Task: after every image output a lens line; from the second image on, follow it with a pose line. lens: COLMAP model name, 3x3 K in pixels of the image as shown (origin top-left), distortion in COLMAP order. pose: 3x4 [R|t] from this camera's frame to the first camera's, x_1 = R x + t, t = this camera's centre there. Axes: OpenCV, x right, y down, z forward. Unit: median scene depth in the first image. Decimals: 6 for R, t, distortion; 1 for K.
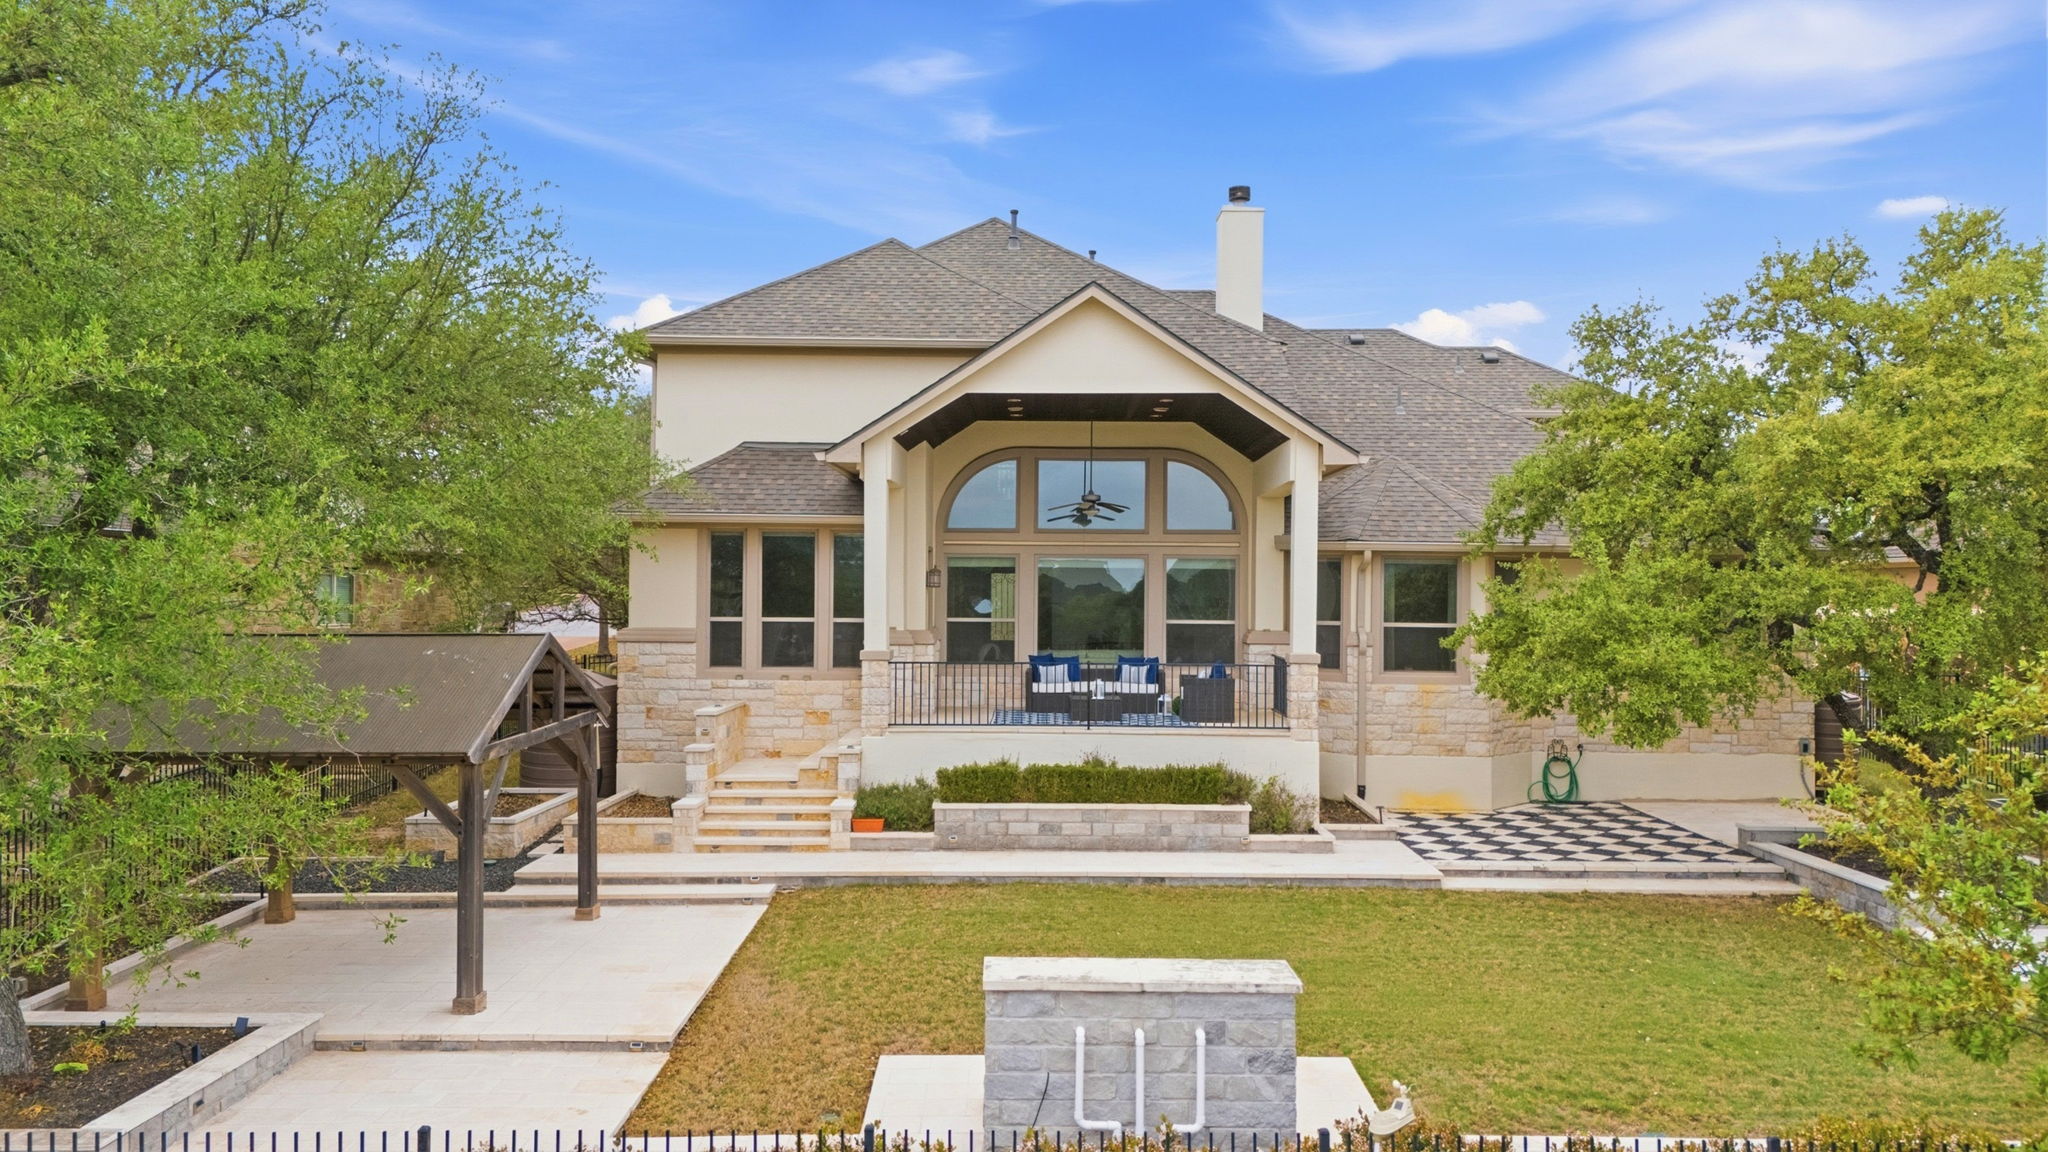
lens RADIAL K [[1498.1, 0, 1024.0], [0, 1498.1, 576.0], [0, 0, 1]] dist [0.049040, -0.001079]
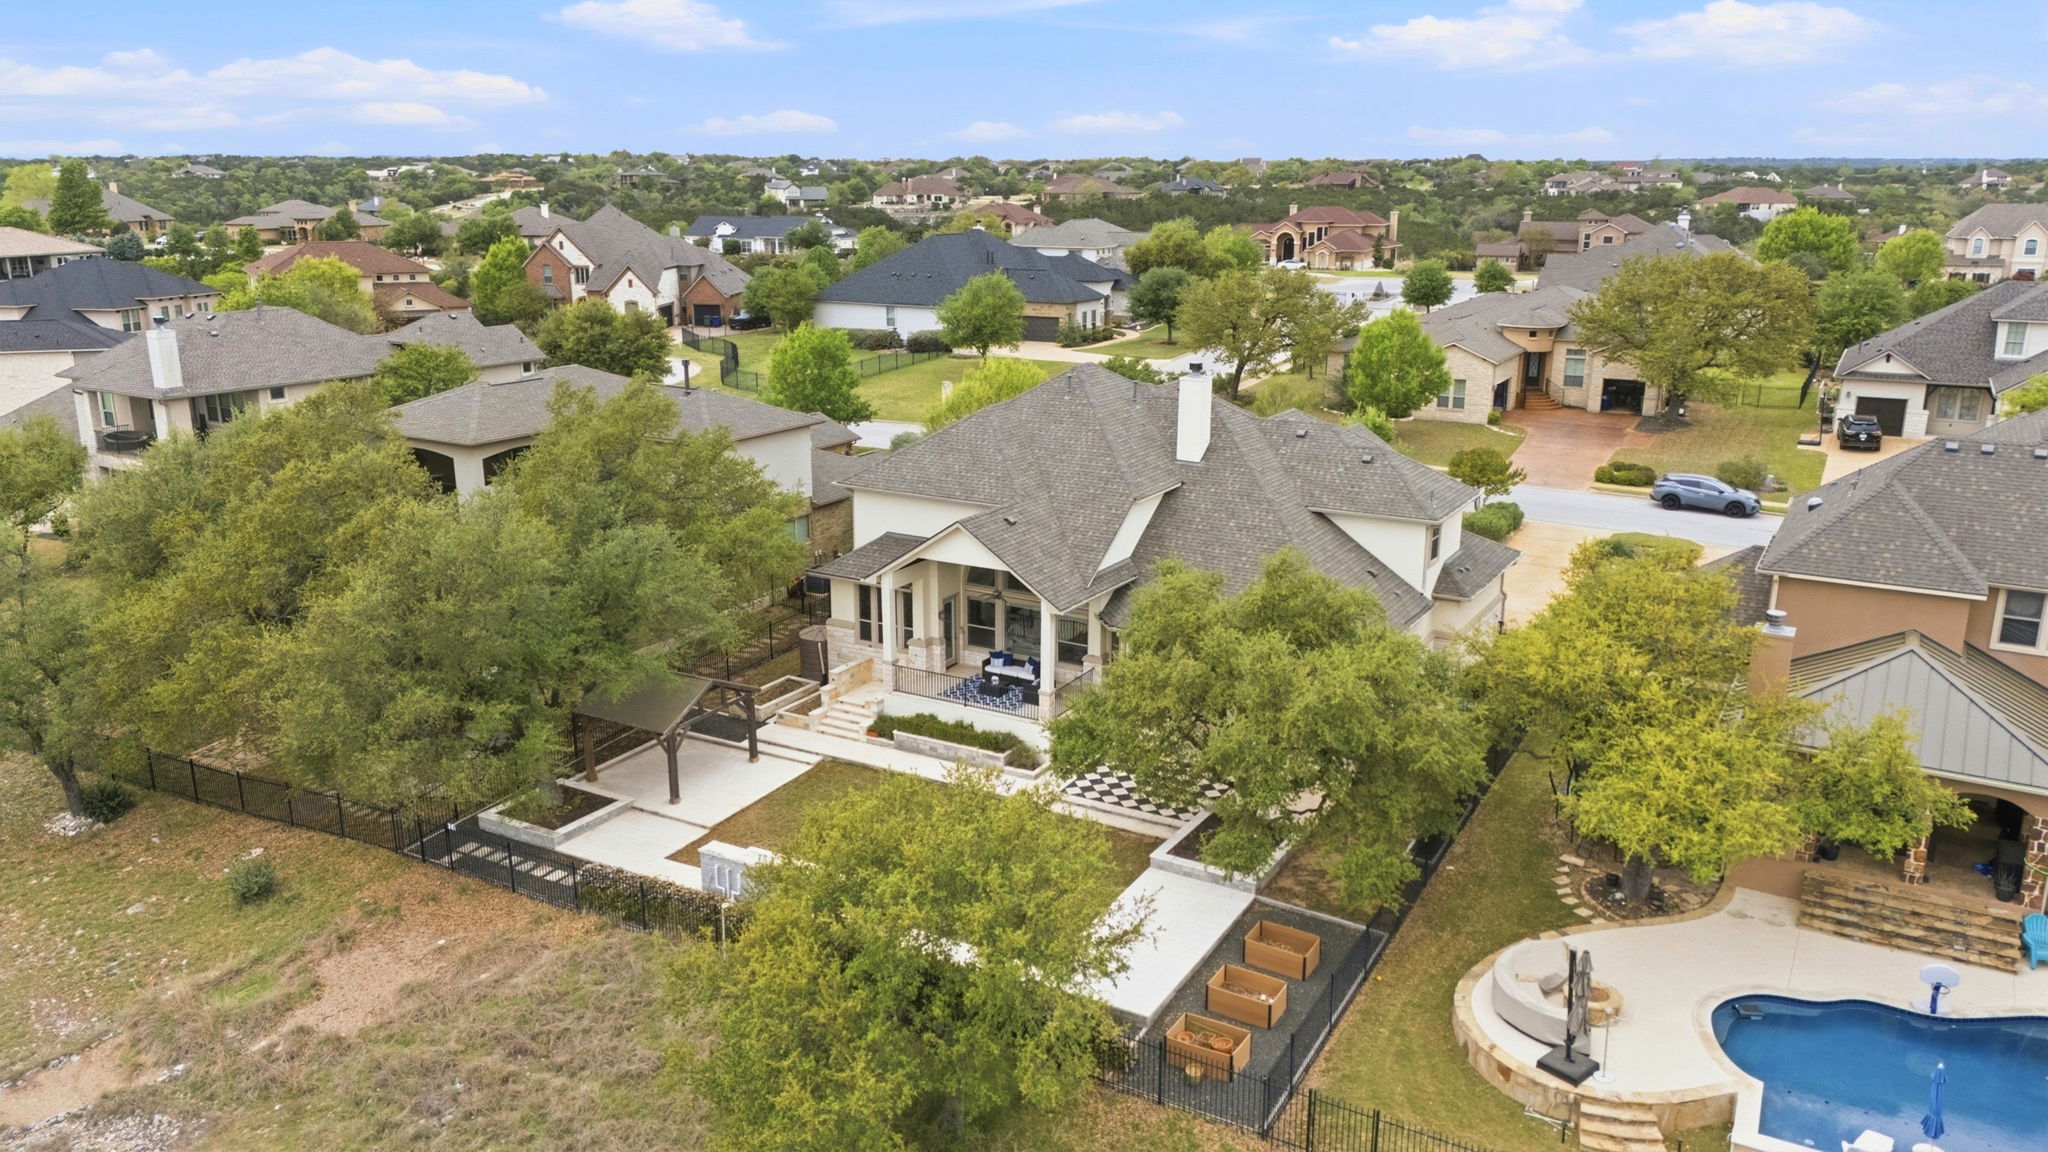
lens RADIAL K [[1498.1, 0, 1024.0], [0, 1498.1, 576.0], [0, 0, 1]] dist [0.049040, -0.001079]
pose [[0.856543, 0.134955, -0.498118, 1.308089], [0.011911, 0.959776, 0.280514, -0.775242], [0.515939, -0.246206, 0.820481, -0.845847]]
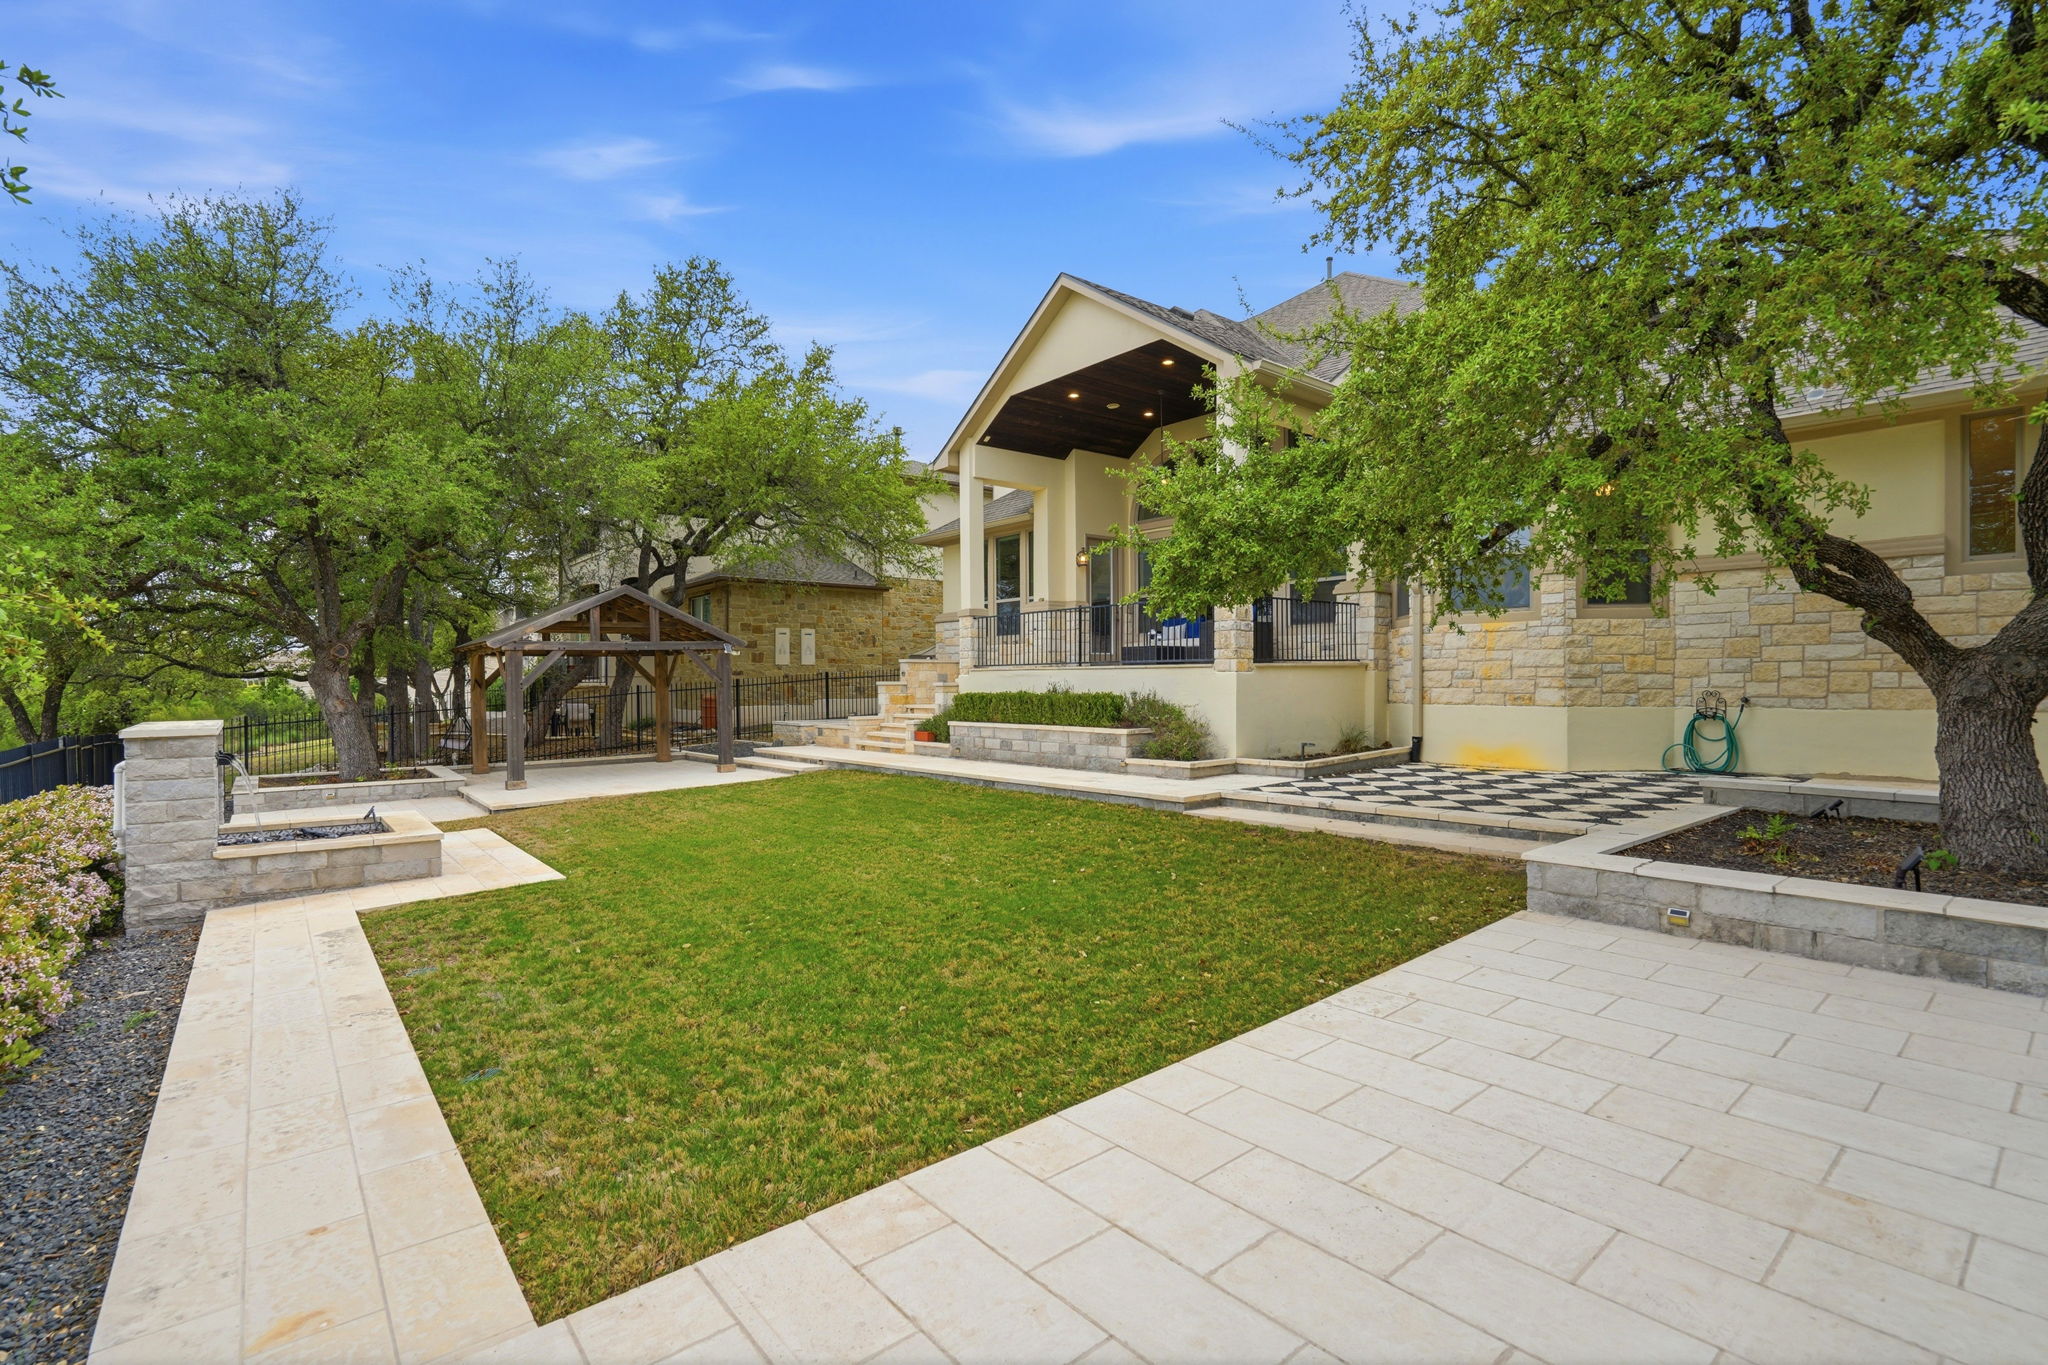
lens RADIAL K [[957.5, 0, 1024.0], [0, 957.5, 682.5], [0, 0, 1]] dist [-0.012762, 0.000673]
pose [[0.621416, -0.013832, -0.783359, 0.618413], [0.018262, 0.999828, -0.003168, 0.120973], [0.783268, -0.012337, 0.621561, 0.534815]]
